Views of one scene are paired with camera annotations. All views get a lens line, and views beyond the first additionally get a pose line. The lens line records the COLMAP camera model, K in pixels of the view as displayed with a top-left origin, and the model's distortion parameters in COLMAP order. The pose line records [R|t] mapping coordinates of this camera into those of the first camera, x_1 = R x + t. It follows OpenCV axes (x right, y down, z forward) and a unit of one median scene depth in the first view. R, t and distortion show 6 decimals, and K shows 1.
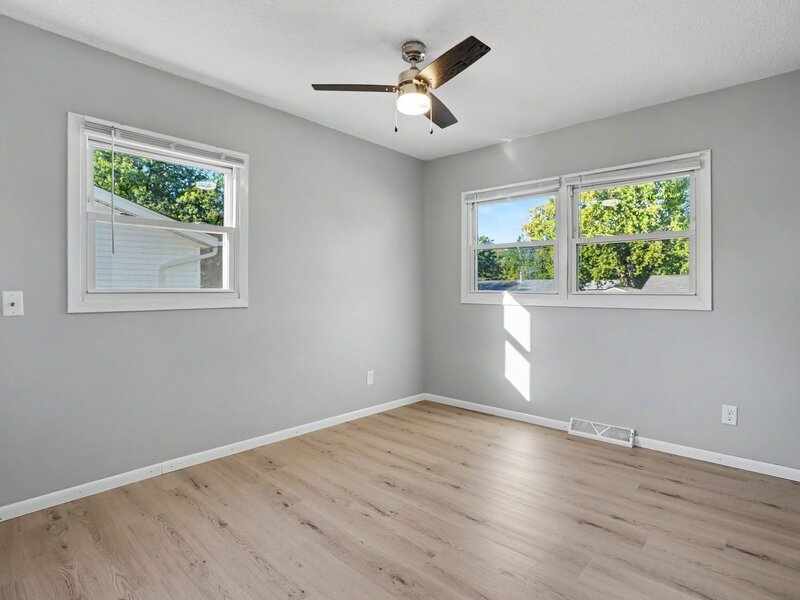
lens RADIAL K [[423.2, 0, 398.4], [0, 423.2, 294.3], [0, 0, 1]] dist [-0.065329, 0.034178]
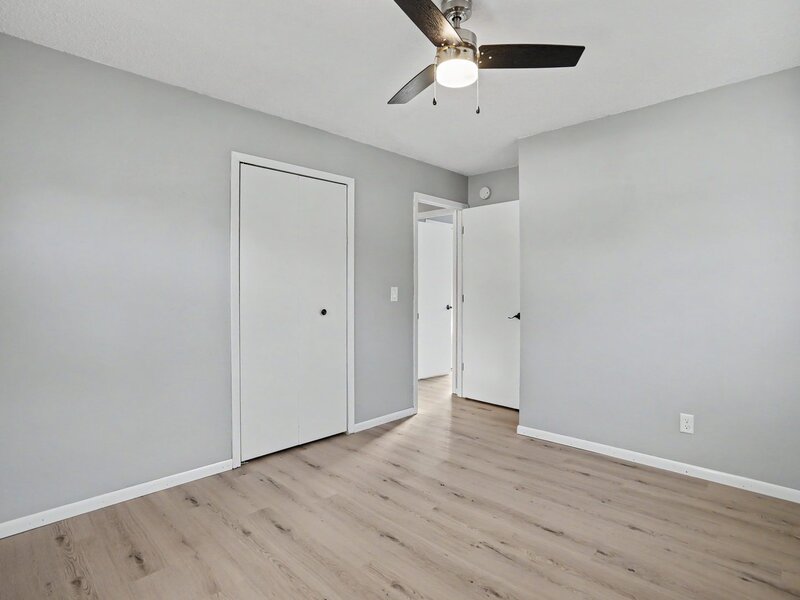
lens RADIAL K [[423.2, 0, 398.4], [0, 423.2, 294.3], [0, 0, 1]] dist [-0.065329, 0.034178]
pose [[-0.999432, -0.003639, 0.033493, 0.132746], [-0.002750, 0.999644, 0.026554, -0.057707], [-0.033578, 0.026447, -0.999086, 1.934324]]
